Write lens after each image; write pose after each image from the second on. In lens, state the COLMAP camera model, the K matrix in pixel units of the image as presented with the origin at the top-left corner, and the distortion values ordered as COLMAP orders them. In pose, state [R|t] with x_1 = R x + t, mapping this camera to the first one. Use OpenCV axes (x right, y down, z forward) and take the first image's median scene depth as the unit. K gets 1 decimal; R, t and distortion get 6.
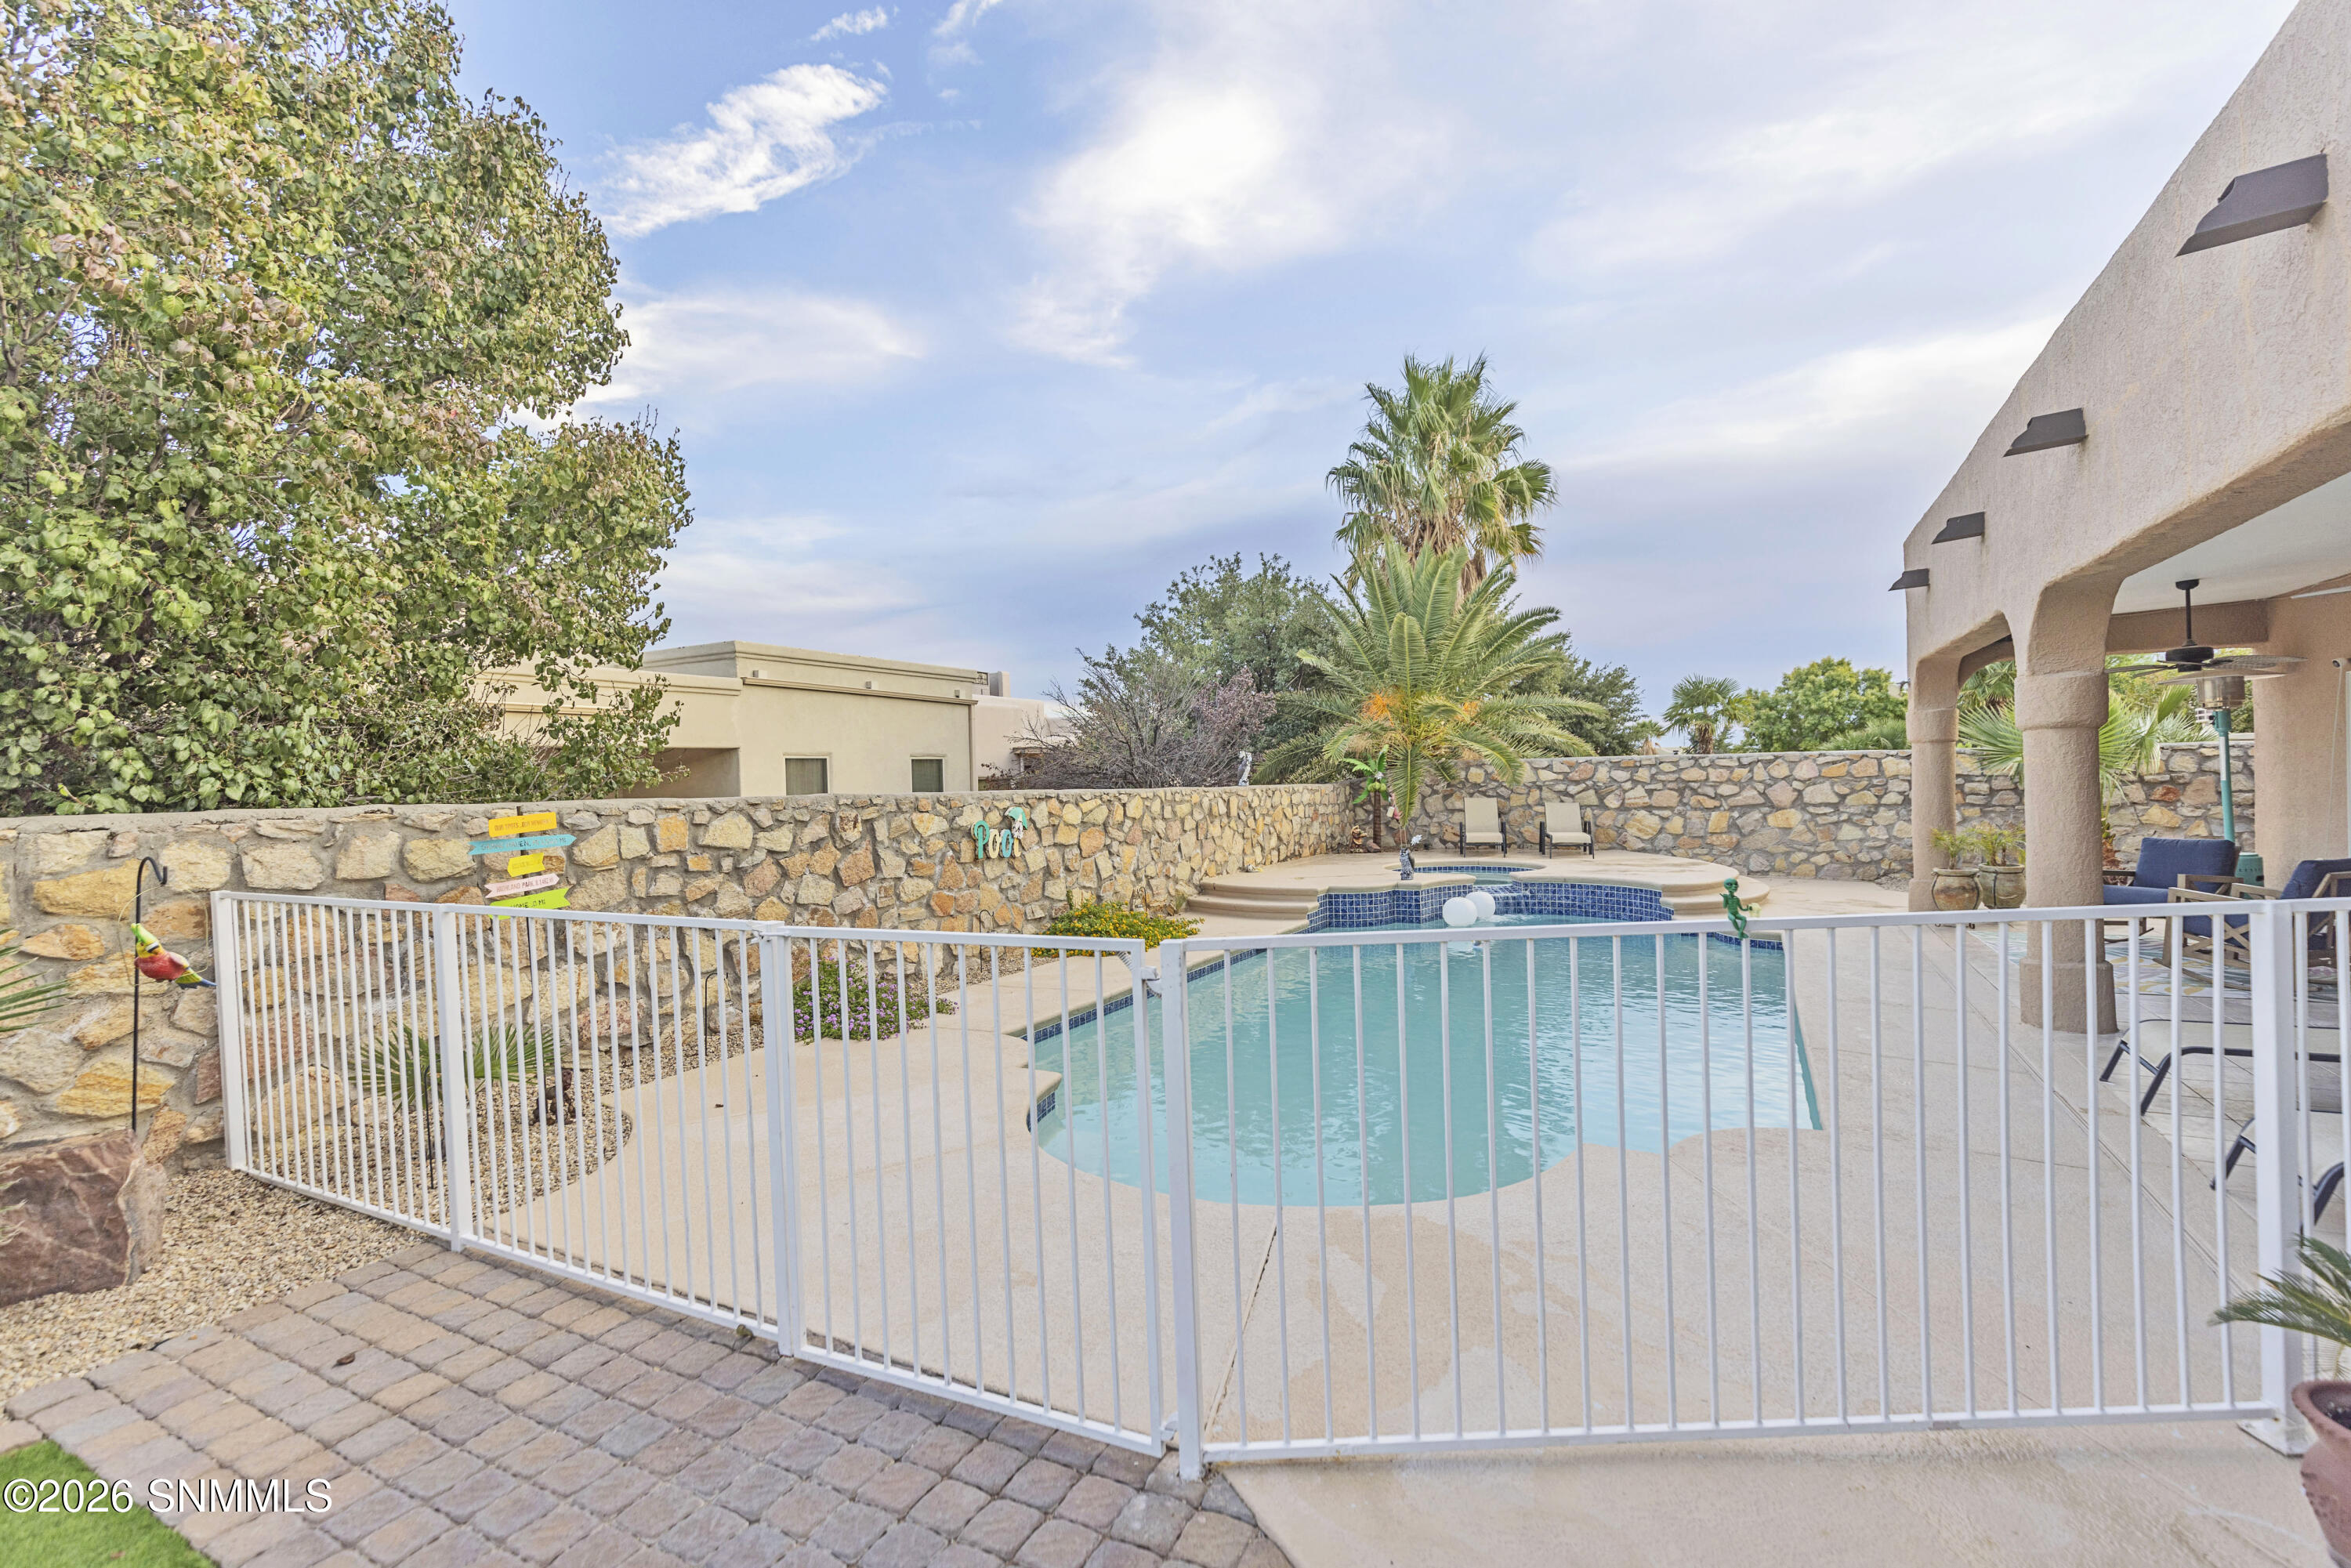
lens RADIAL K [[1045.9, 0, 1212.4], [0, 1045.9, 807.2], [0, 0, 1]] dist [0.008798, -0.001539]
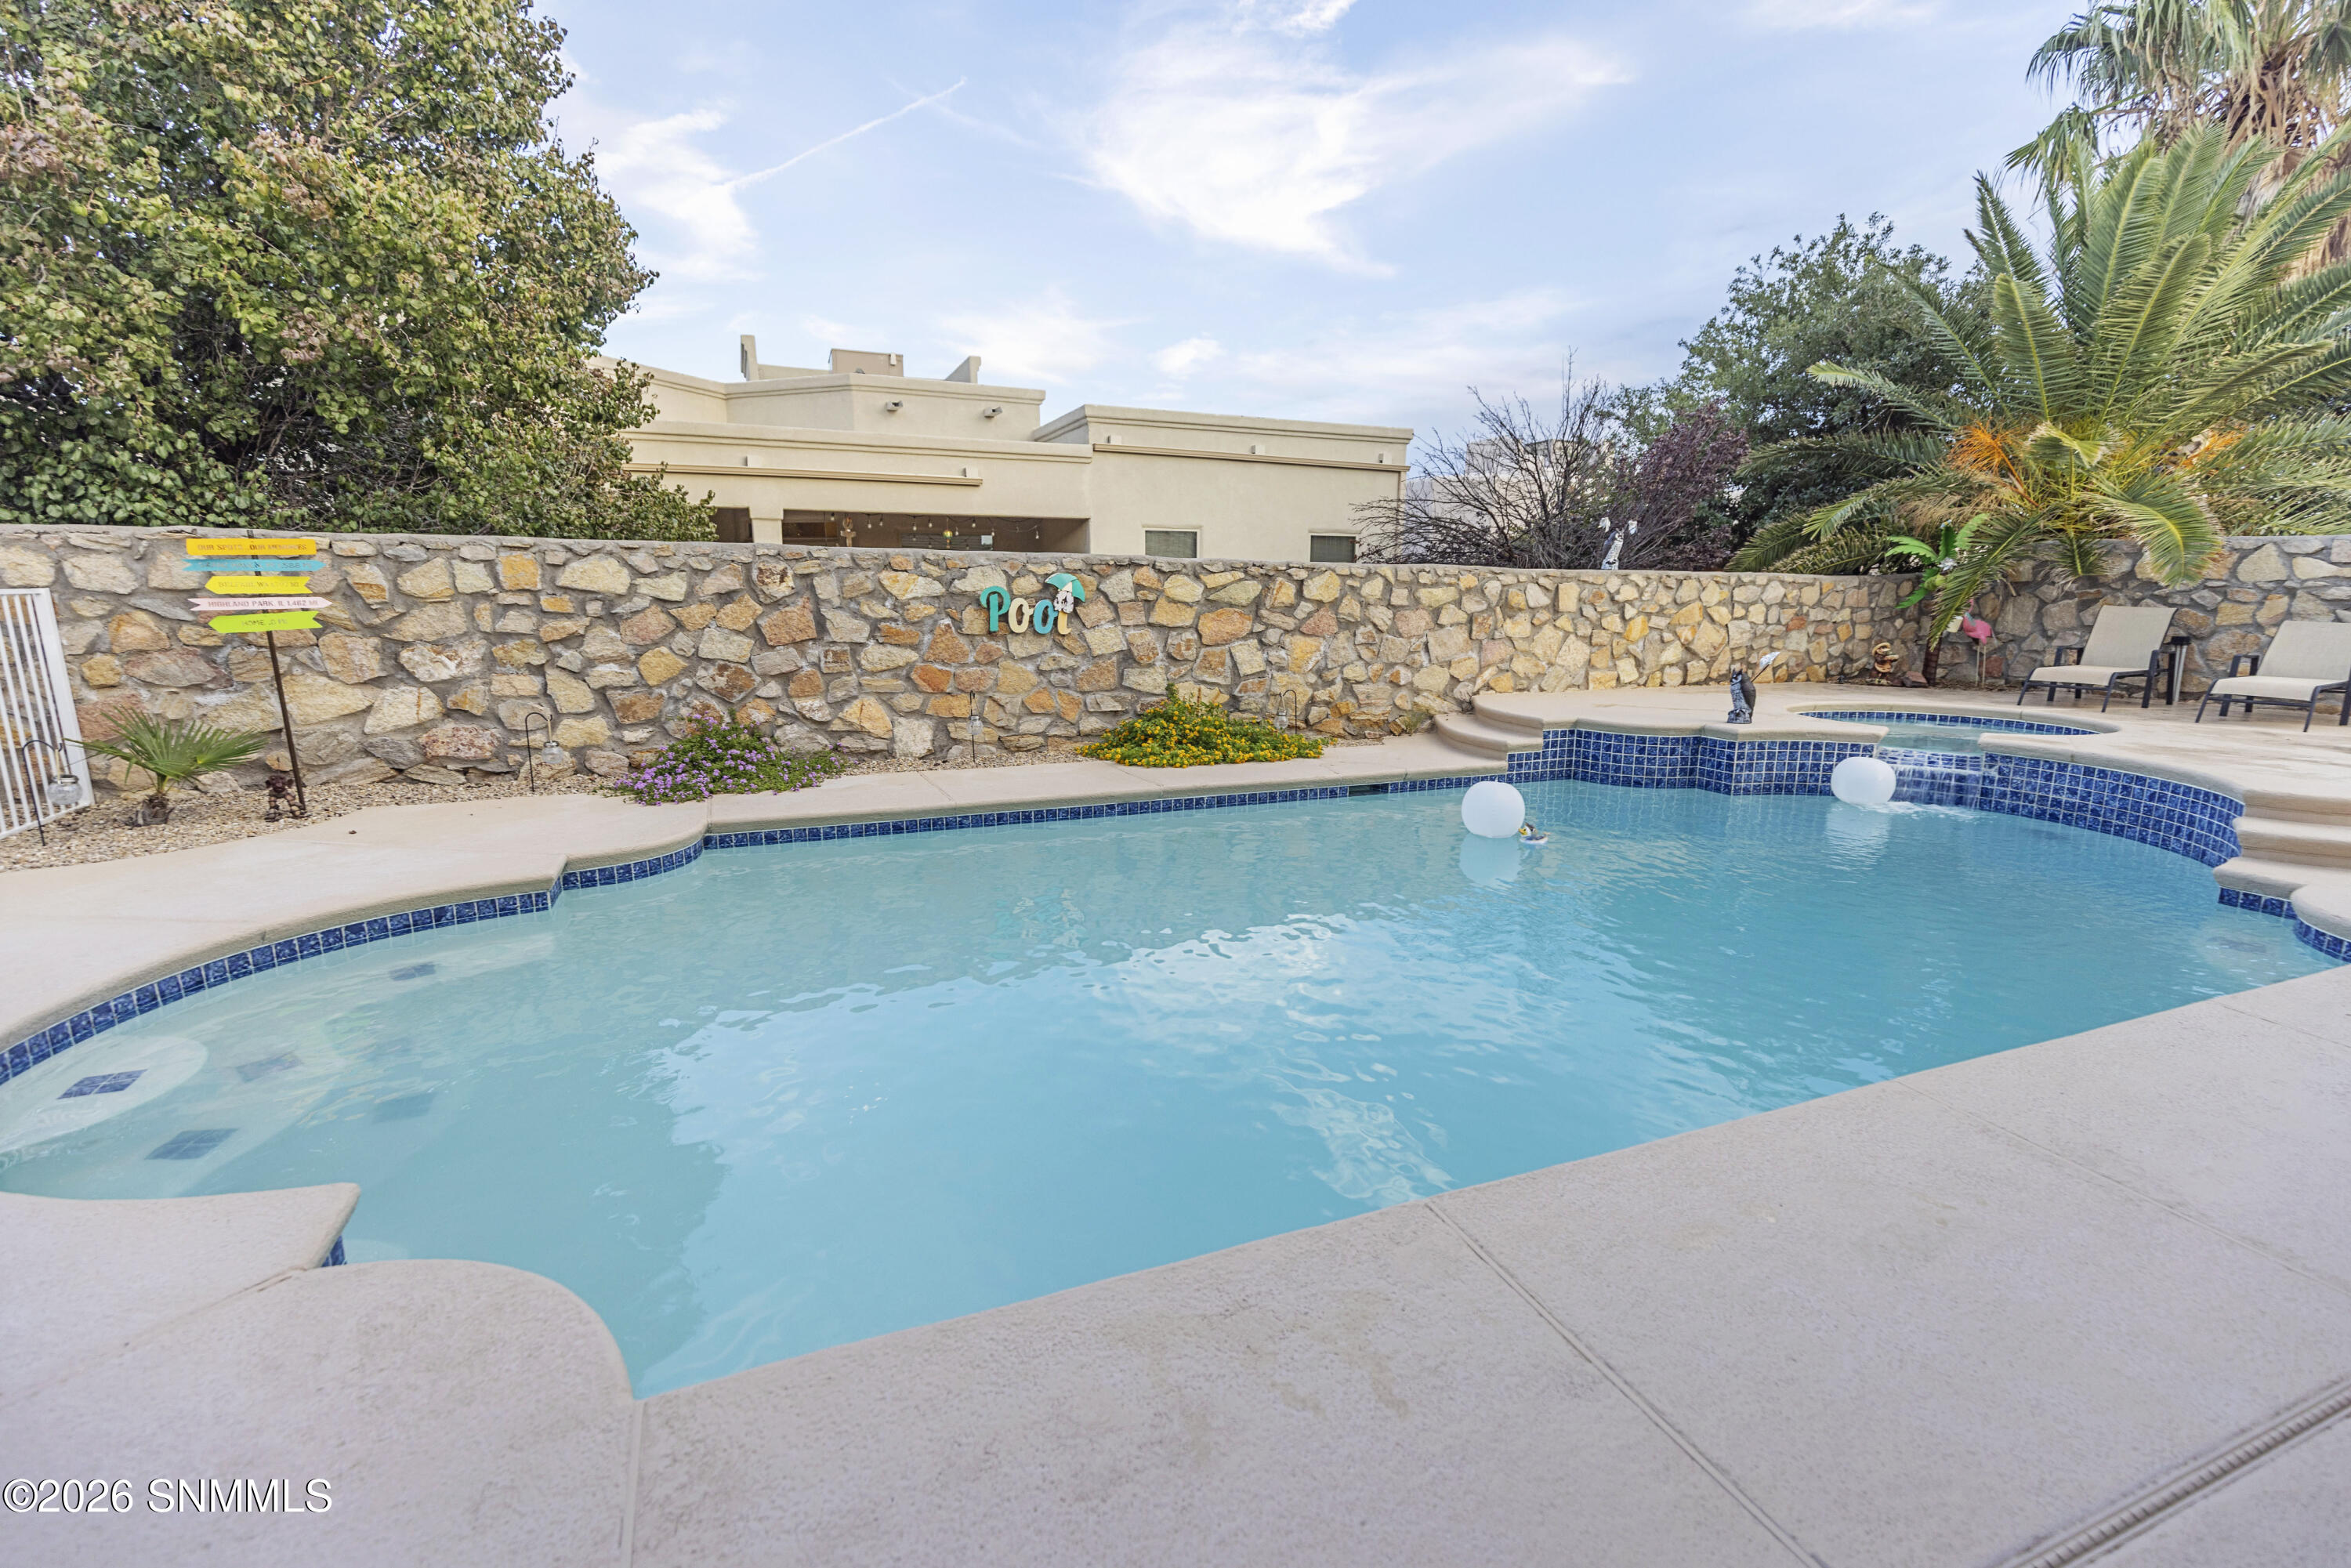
lens RADIAL K [[1045.9, 0, 1196.9], [0, 1045.9, 773.0], [0, 0, 1]] dist [0.008798, -0.001539]
pose [[0.757274, 0.147765, -0.636162, 0.248907], [-0.045893, 0.983700, 0.173860, 0.003693], [0.651483, -0.102464, 0.751712, 0.243849]]
